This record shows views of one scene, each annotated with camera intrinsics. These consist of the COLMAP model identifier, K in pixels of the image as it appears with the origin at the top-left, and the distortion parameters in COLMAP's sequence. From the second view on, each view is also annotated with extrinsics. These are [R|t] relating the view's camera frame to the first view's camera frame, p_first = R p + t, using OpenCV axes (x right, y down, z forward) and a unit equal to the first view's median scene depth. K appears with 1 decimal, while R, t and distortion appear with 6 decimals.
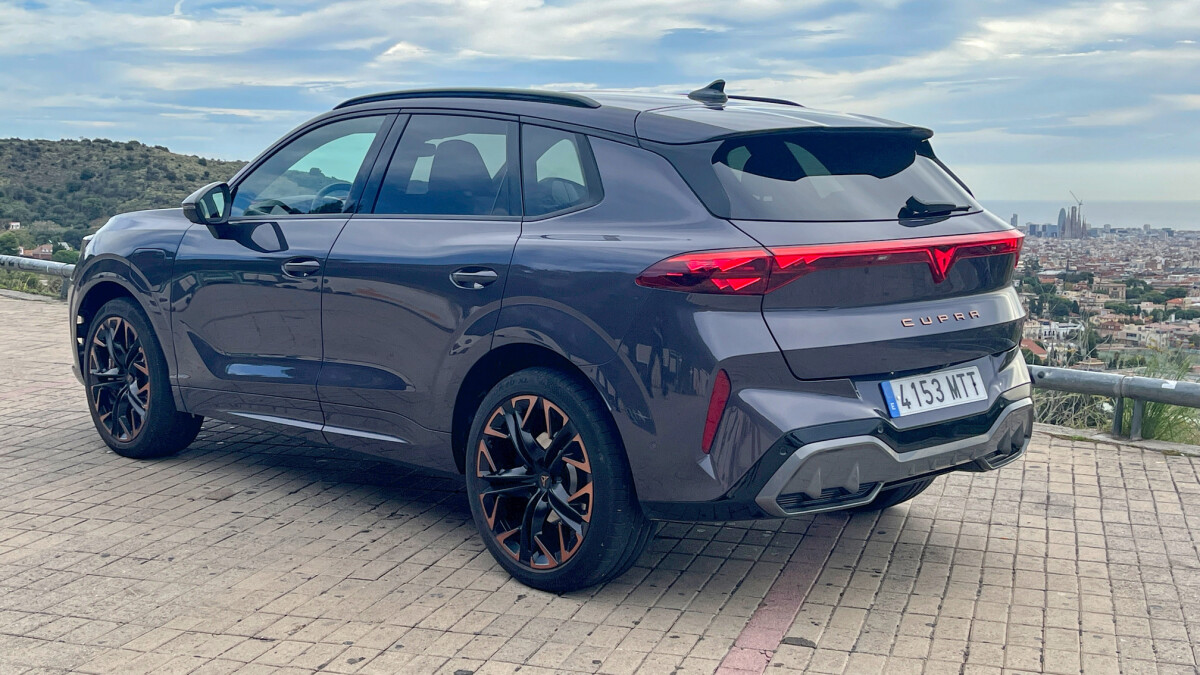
lens RADIAL K [[1539.4, 0, 596.4], [0, 1539.4, 377.3], [0, 0, 1]] dist [0.115153, -0.354566]
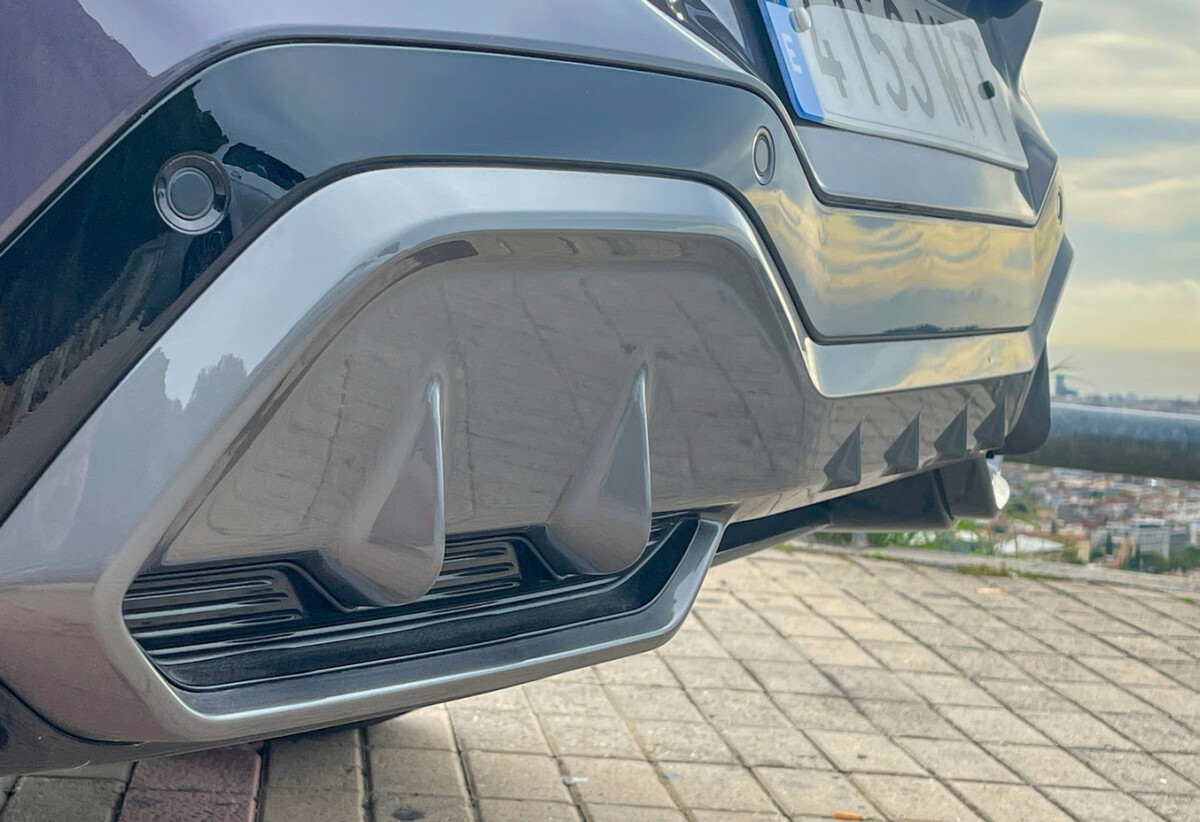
lens RADIAL K [[2301.9, 0, 599.1], [0, 2301.9, 465.0], [0, 0, 1]] dist [0.322735, -0.054940]
pose [[0.916629, 0.012602, 0.399541, 0.069465], [0.005531, 0.999007, -0.044199, 0.068573], [-0.399702, 0.042724, 0.915649, 0.729935]]
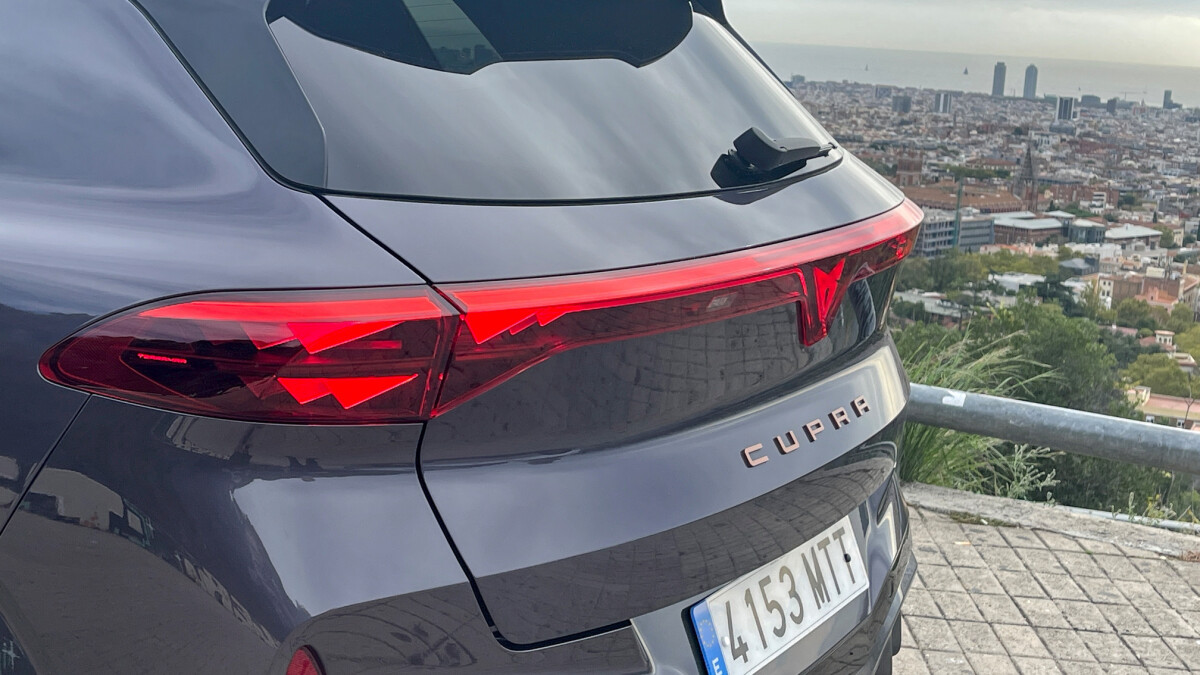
lens RADIAL K [[1822.0, 0, 600.0], [0, 1822.0, 337.5], [0, 0, 1]] dist [0.286662, -1.196921]
pose [[0.951225, 0.004595, 0.308464, 0.015972], [-0.023137, 0.998136, 0.056482, -0.085687], [-0.307629, -0.060864, 0.949558, 0.527365]]
